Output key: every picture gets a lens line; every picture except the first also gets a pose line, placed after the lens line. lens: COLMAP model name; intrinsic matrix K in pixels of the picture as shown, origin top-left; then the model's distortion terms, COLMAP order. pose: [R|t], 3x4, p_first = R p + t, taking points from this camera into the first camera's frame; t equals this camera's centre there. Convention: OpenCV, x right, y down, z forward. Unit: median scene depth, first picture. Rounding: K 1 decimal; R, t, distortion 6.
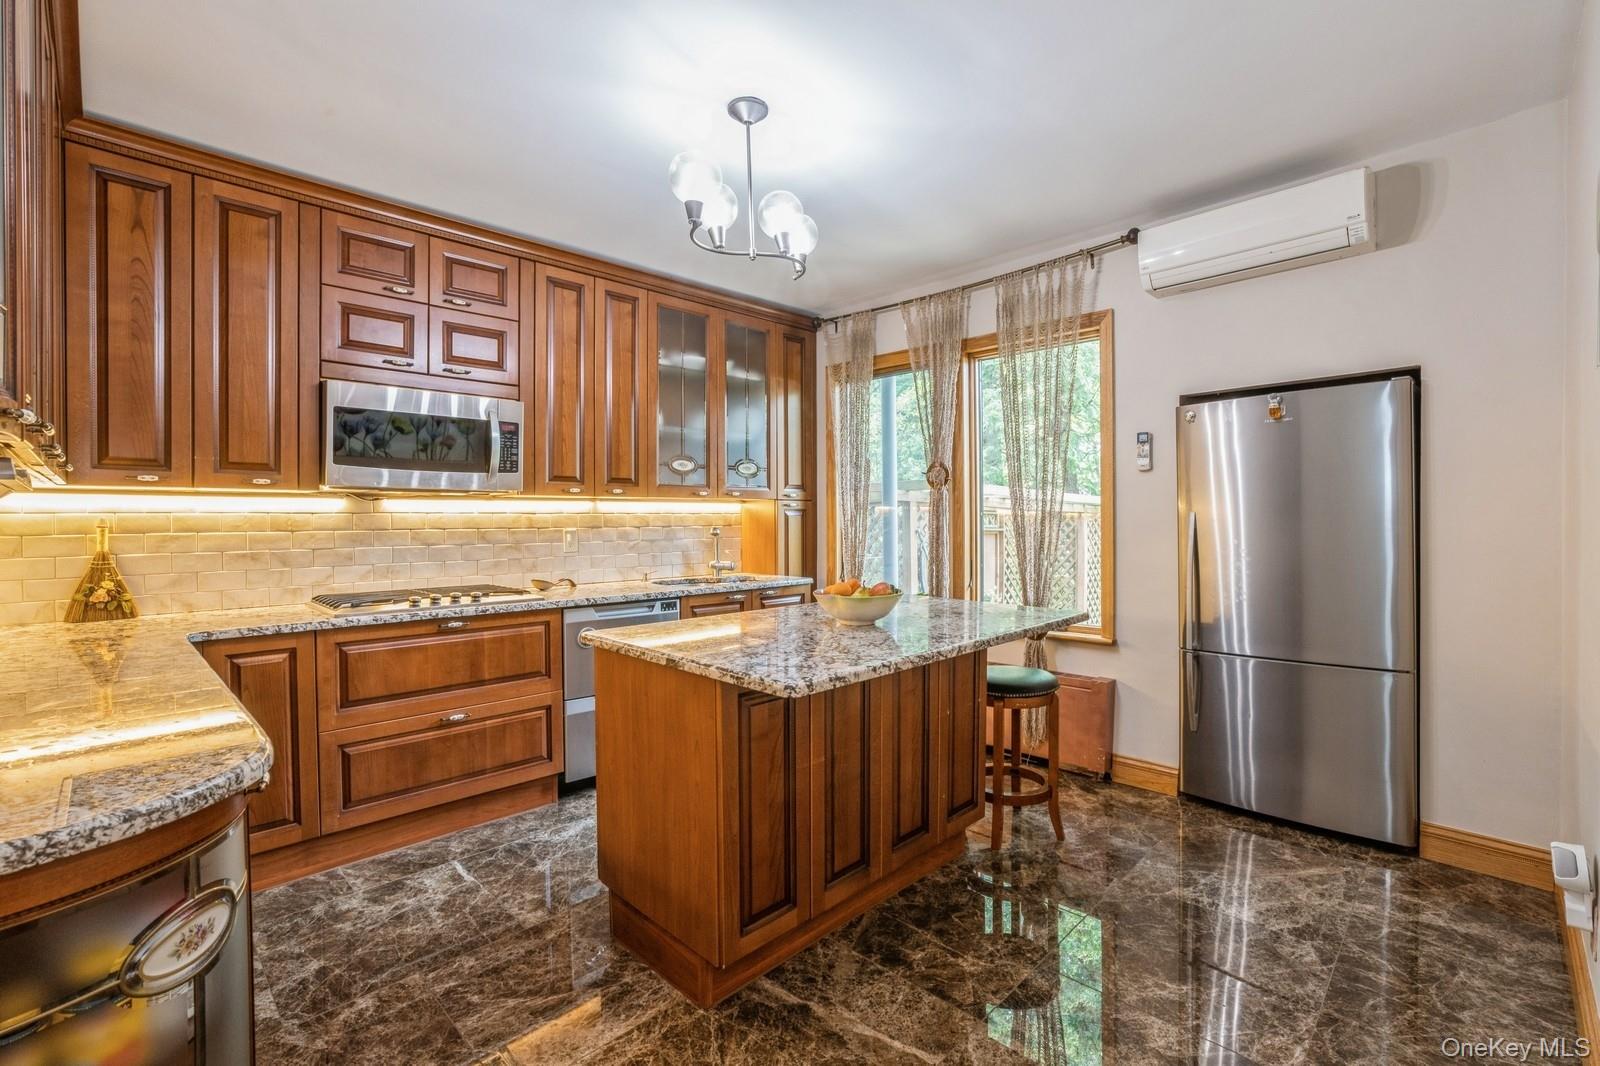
lens RADIAL K [[710.2, 0, 815.5], [0, 710.2, 511.1], [0, 0, 1]] dist [-0.058989, 0.026340]
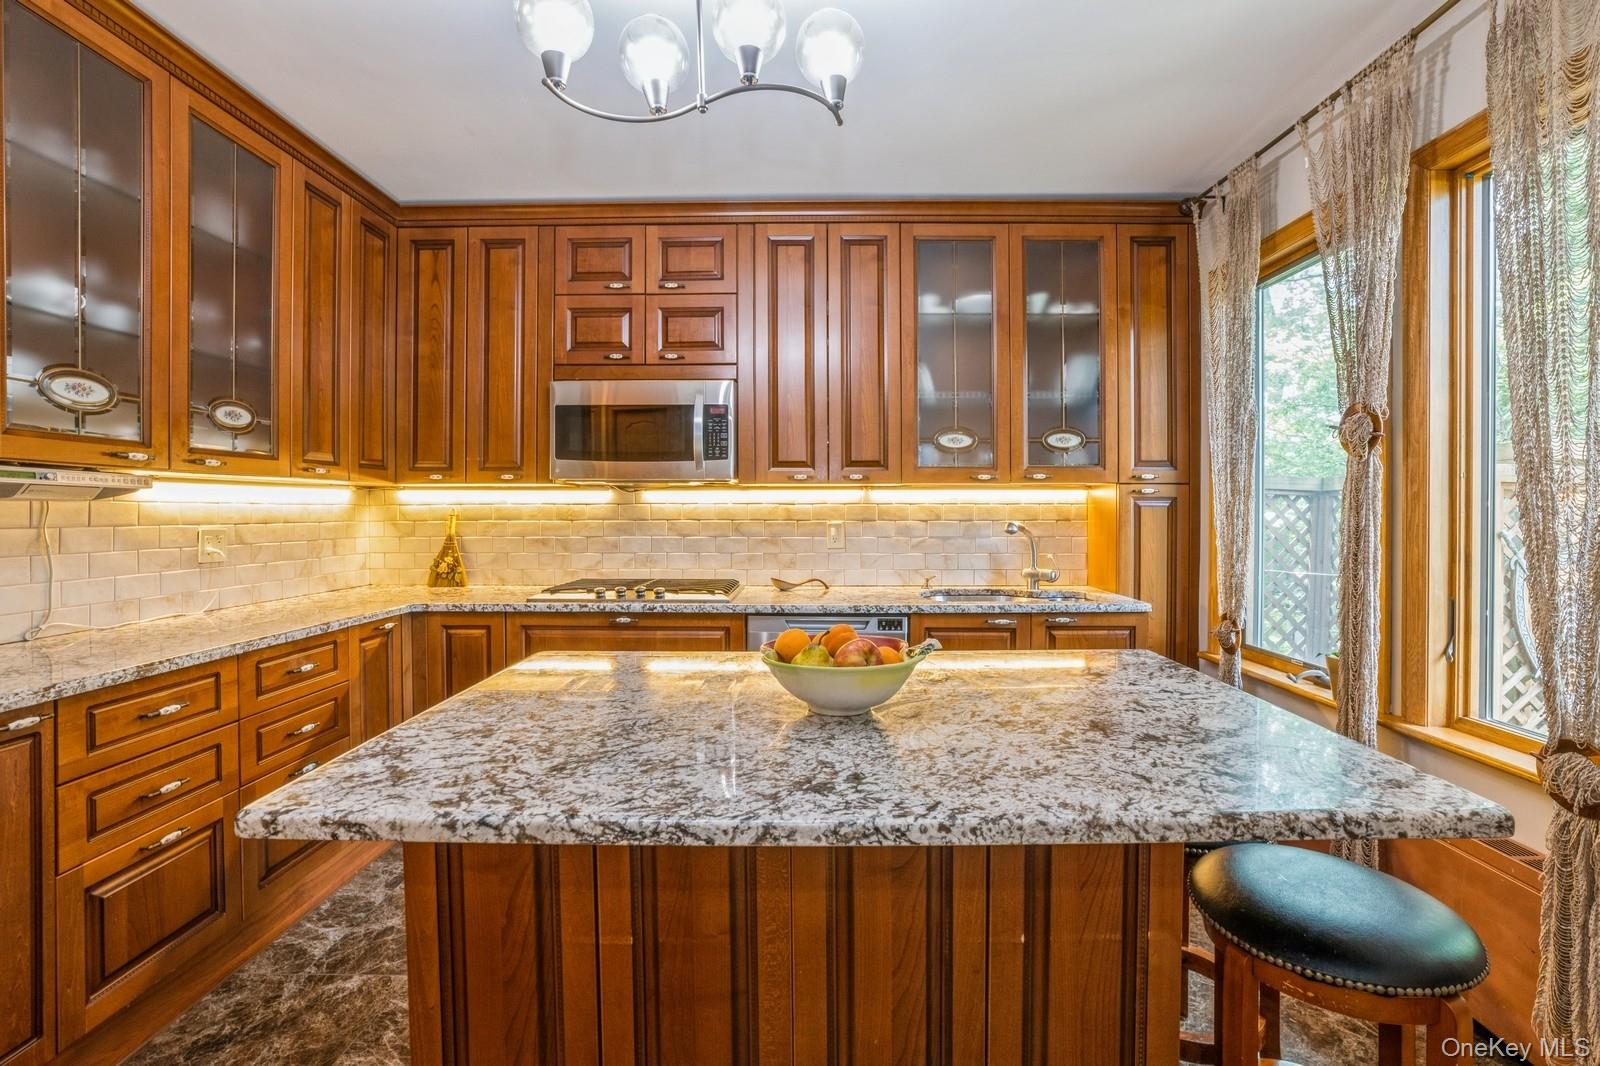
lens RADIAL K [[710.2, 0, 815.5], [0, 710.2, 511.1], [0, 0, 1]] dist [-0.058989, 0.026340]
pose [[0.695181, 0.006958, -0.718801, 0.315112], [0.004103, 0.999898, 0.013648, -0.000041], [0.718823, -0.012437, 0.695082, 0.443695]]
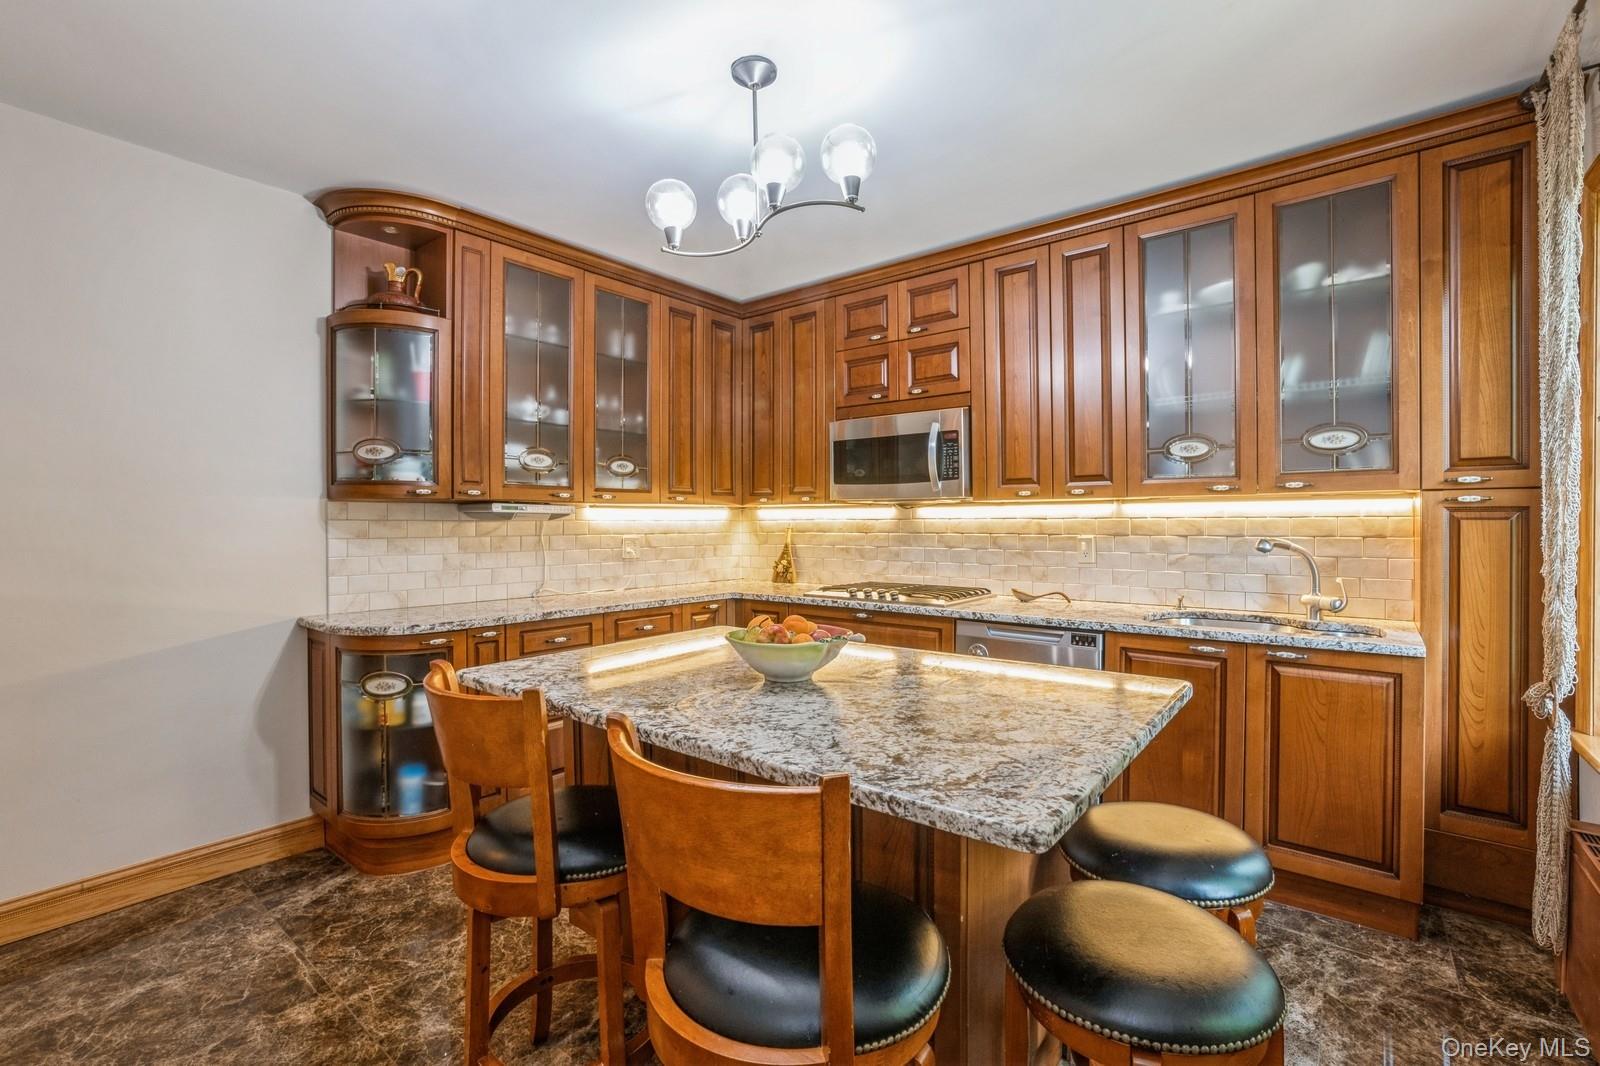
lens RADIAL K [[705.8, 0, 820.3], [0, 705.8, 514.7], [0, 0, 1]] dist [-0.044274, 0.018129]
pose [[0.105776, -0.004715, -0.994379, 0.562031], [0.013688, 0.999901, -0.003286, -0.003177], [0.994296, -0.013263, 0.105830, 0.695286]]
